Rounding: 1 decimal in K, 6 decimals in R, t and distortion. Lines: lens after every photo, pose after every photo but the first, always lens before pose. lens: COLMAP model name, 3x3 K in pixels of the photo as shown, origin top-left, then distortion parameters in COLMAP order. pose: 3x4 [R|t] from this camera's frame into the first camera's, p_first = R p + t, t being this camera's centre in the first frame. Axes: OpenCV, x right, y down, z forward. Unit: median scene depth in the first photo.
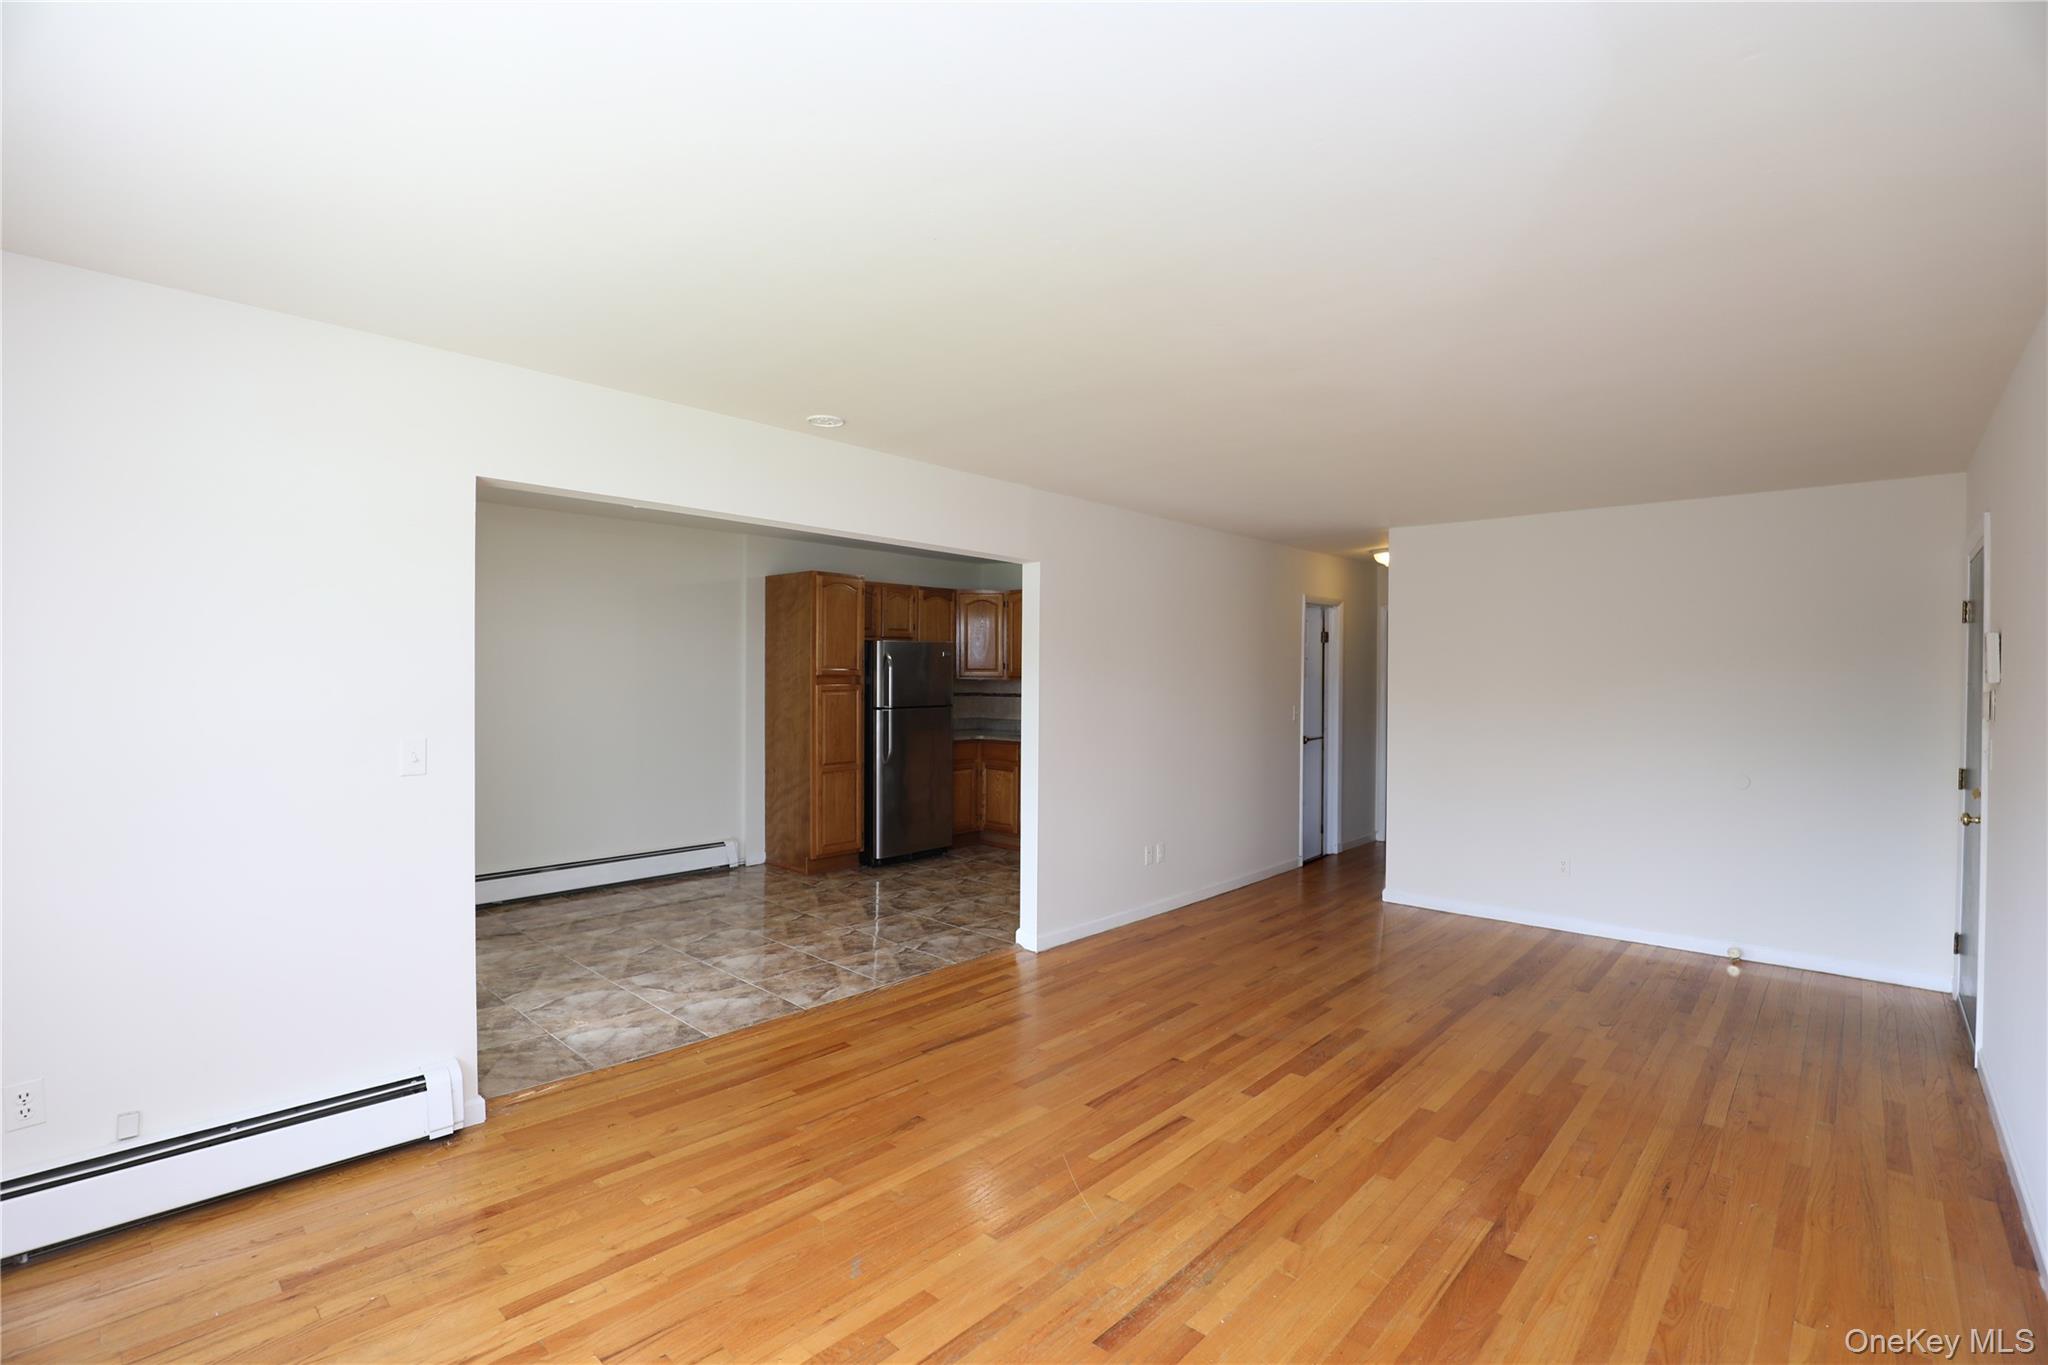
lens RADIAL K [[938.8, 0, 1011.9], [0, 938.8, 687.1], [0, 0, 1]] dist [-0.026158, 0.000875]
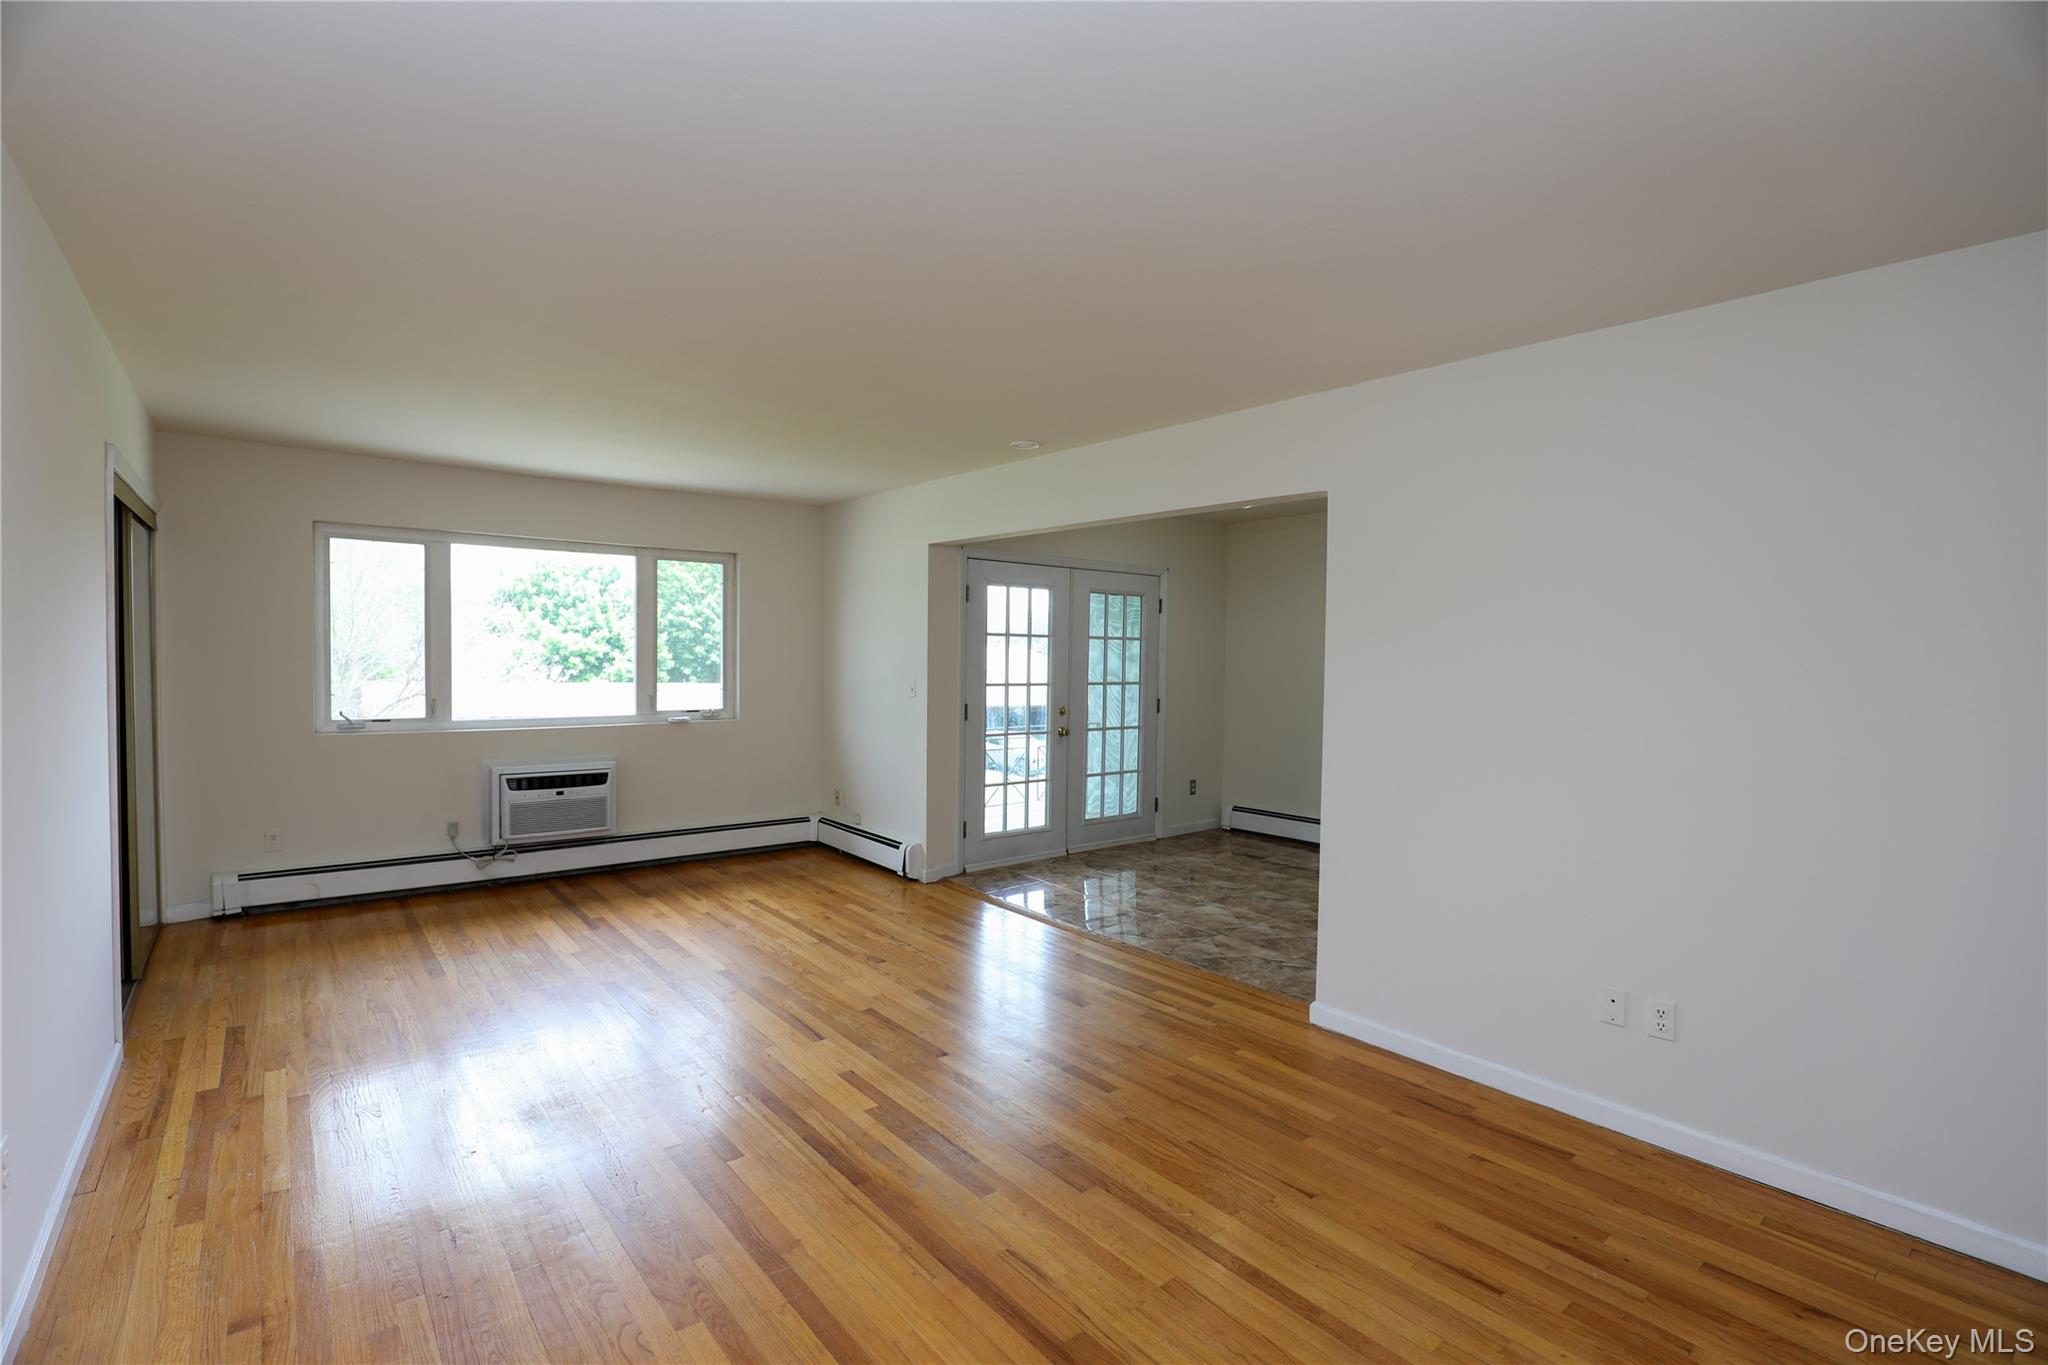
lens RADIAL K [[938.8, 0, 1011.9], [0, 938.8, 687.1], [0, 0, 1]] dist [-0.026158, 0.000875]
pose [[-0.142412, 0.025931, -0.989468, 0.595254], [-0.027051, 0.999181, 0.030079, 0.002041], [0.989438, 0.031050, -0.141594, 0.656597]]
